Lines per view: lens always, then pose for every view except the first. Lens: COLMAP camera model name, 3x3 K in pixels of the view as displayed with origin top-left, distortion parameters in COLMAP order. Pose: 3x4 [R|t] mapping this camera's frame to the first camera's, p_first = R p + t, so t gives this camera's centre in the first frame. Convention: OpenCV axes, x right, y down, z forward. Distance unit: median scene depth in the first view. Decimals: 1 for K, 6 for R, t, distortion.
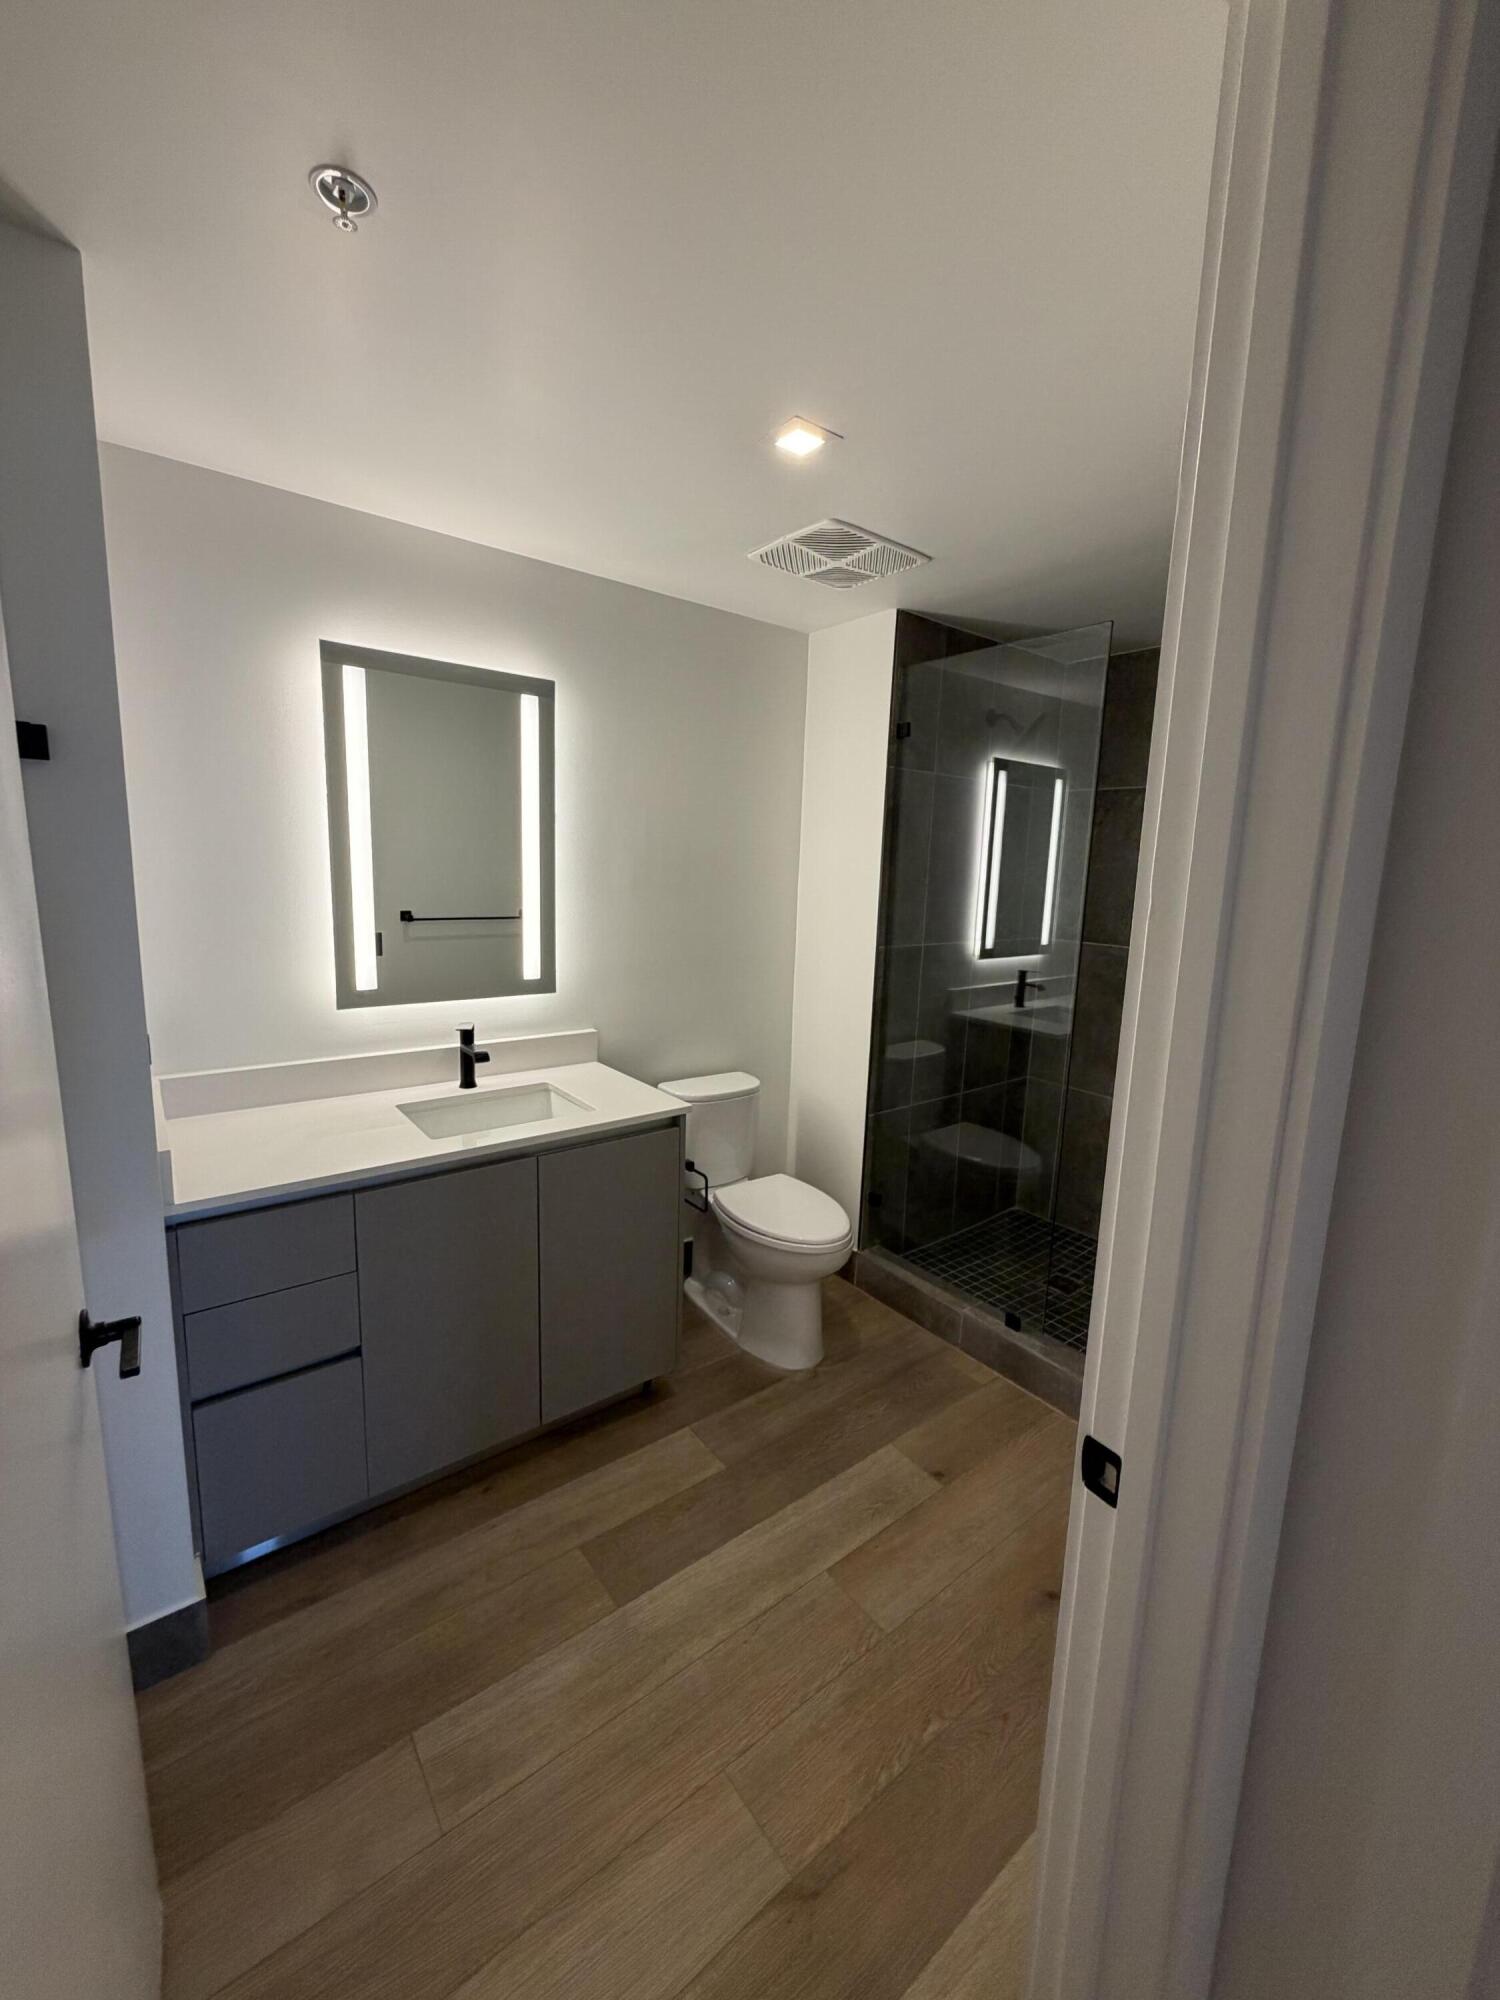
lens RADIAL K [[799.4, 0, 757.1], [0, 799.4, 990.5], [0, 0, 1]] dist [-0.000706, -0.000382]
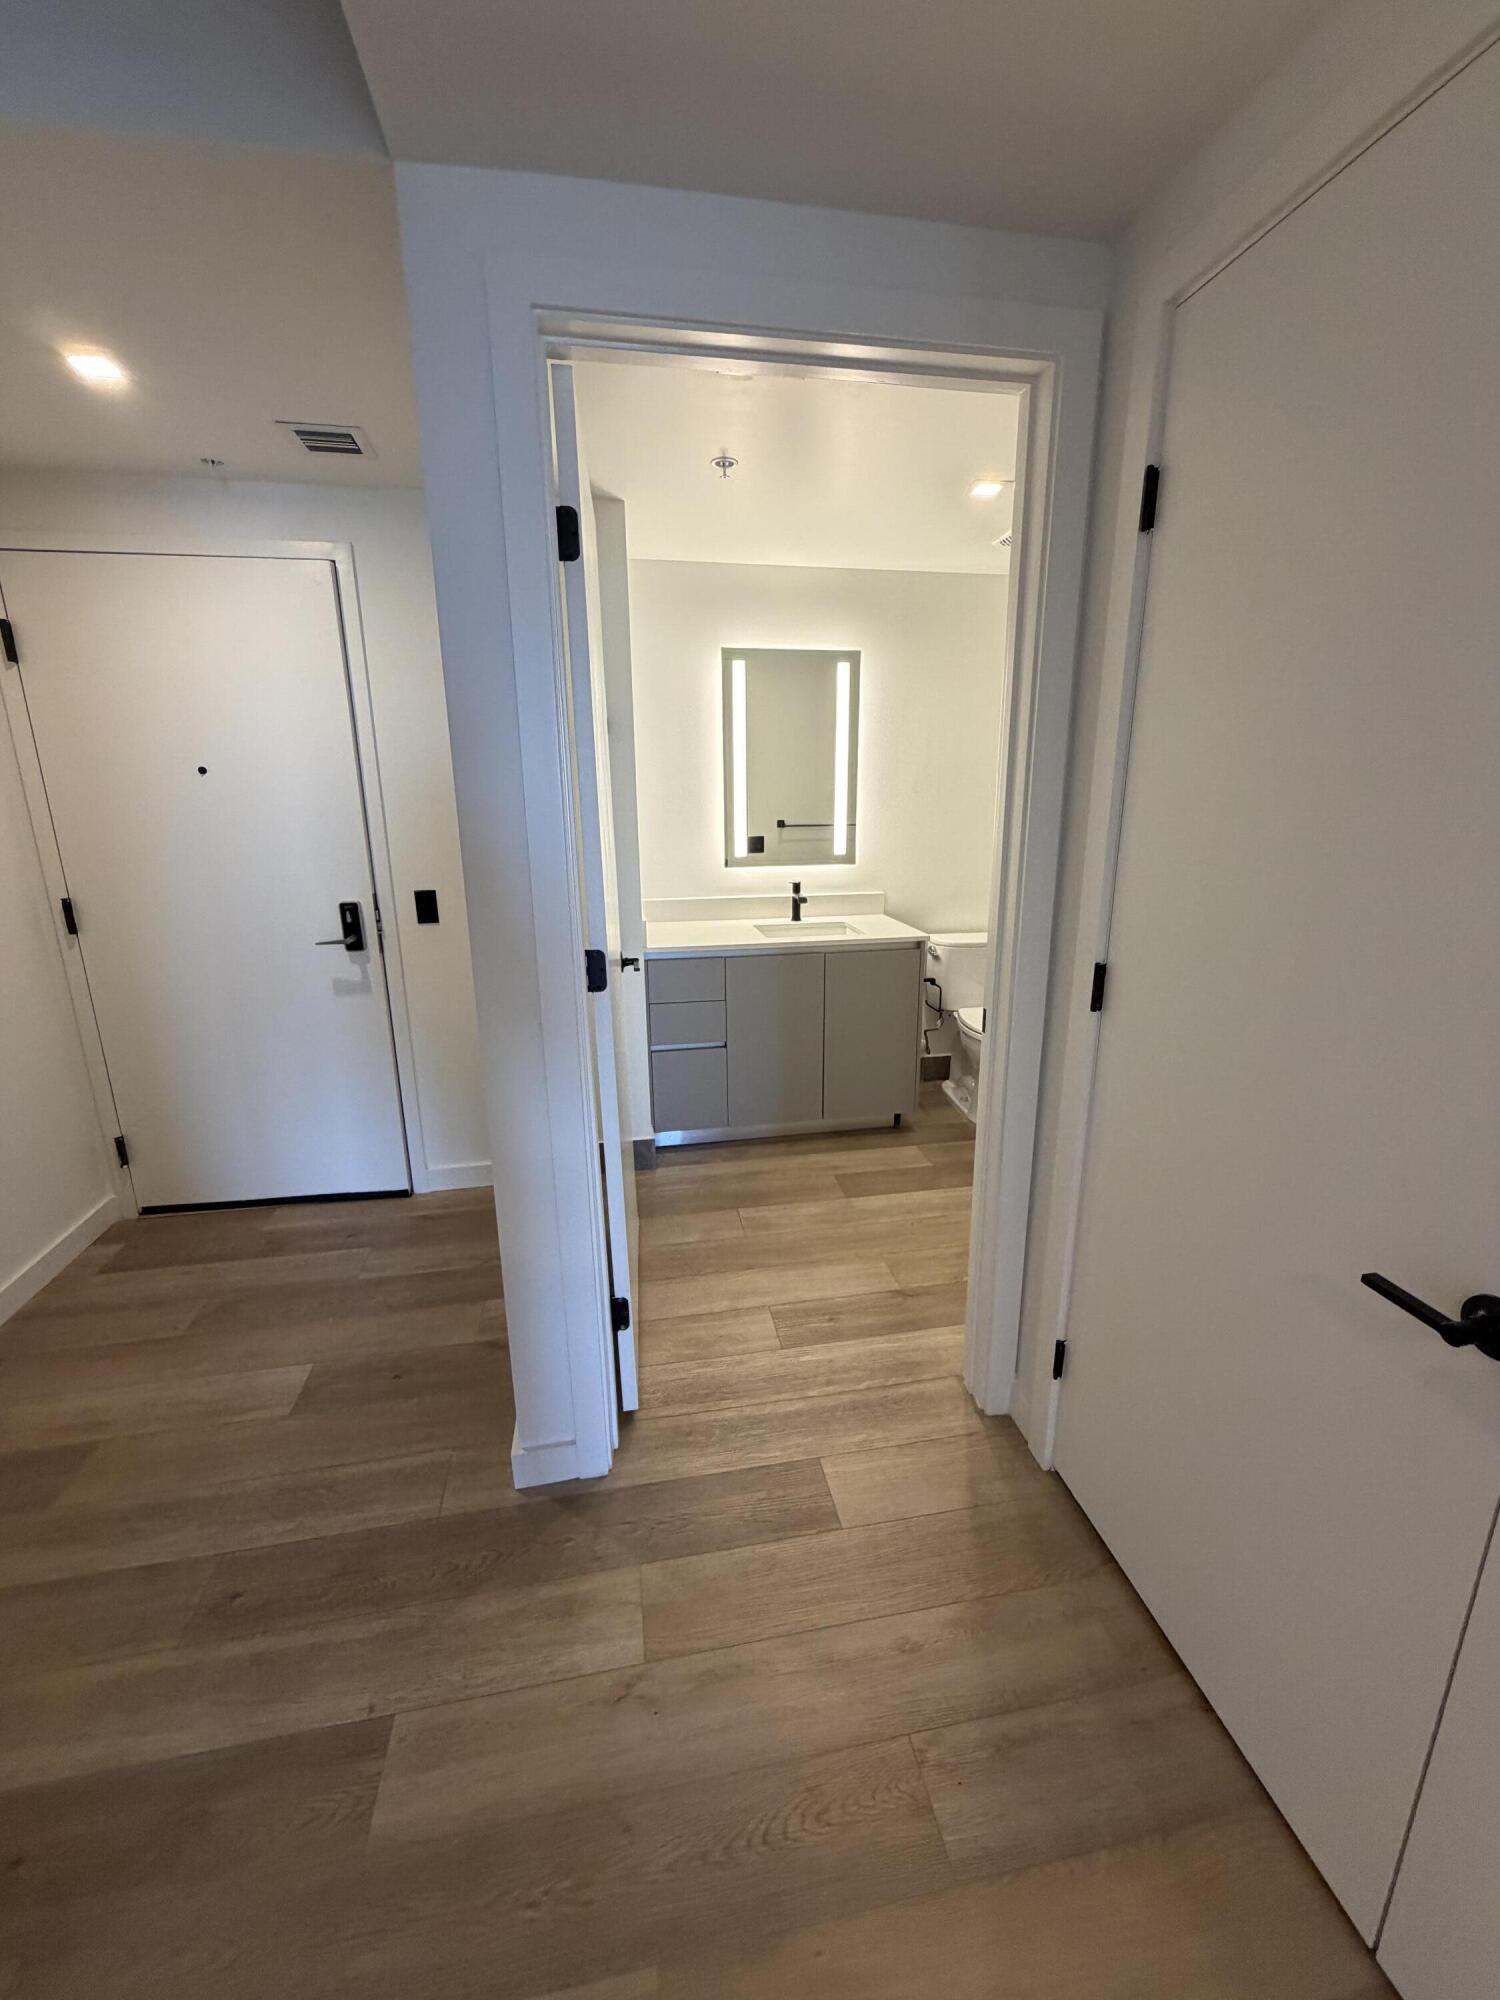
lens RADIAL K [[799.4, 0, 757.1], [0, 799.4, 990.5], [0, 0, 1]] dist [-0.000706, -0.000382]
pose [[0.887369, 0.075480, -0.454840, 0.309329], [-0.034908, 0.994676, 0.096962, 0.108288], [0.459737, -0.070164, 0.885279, -0.463912]]
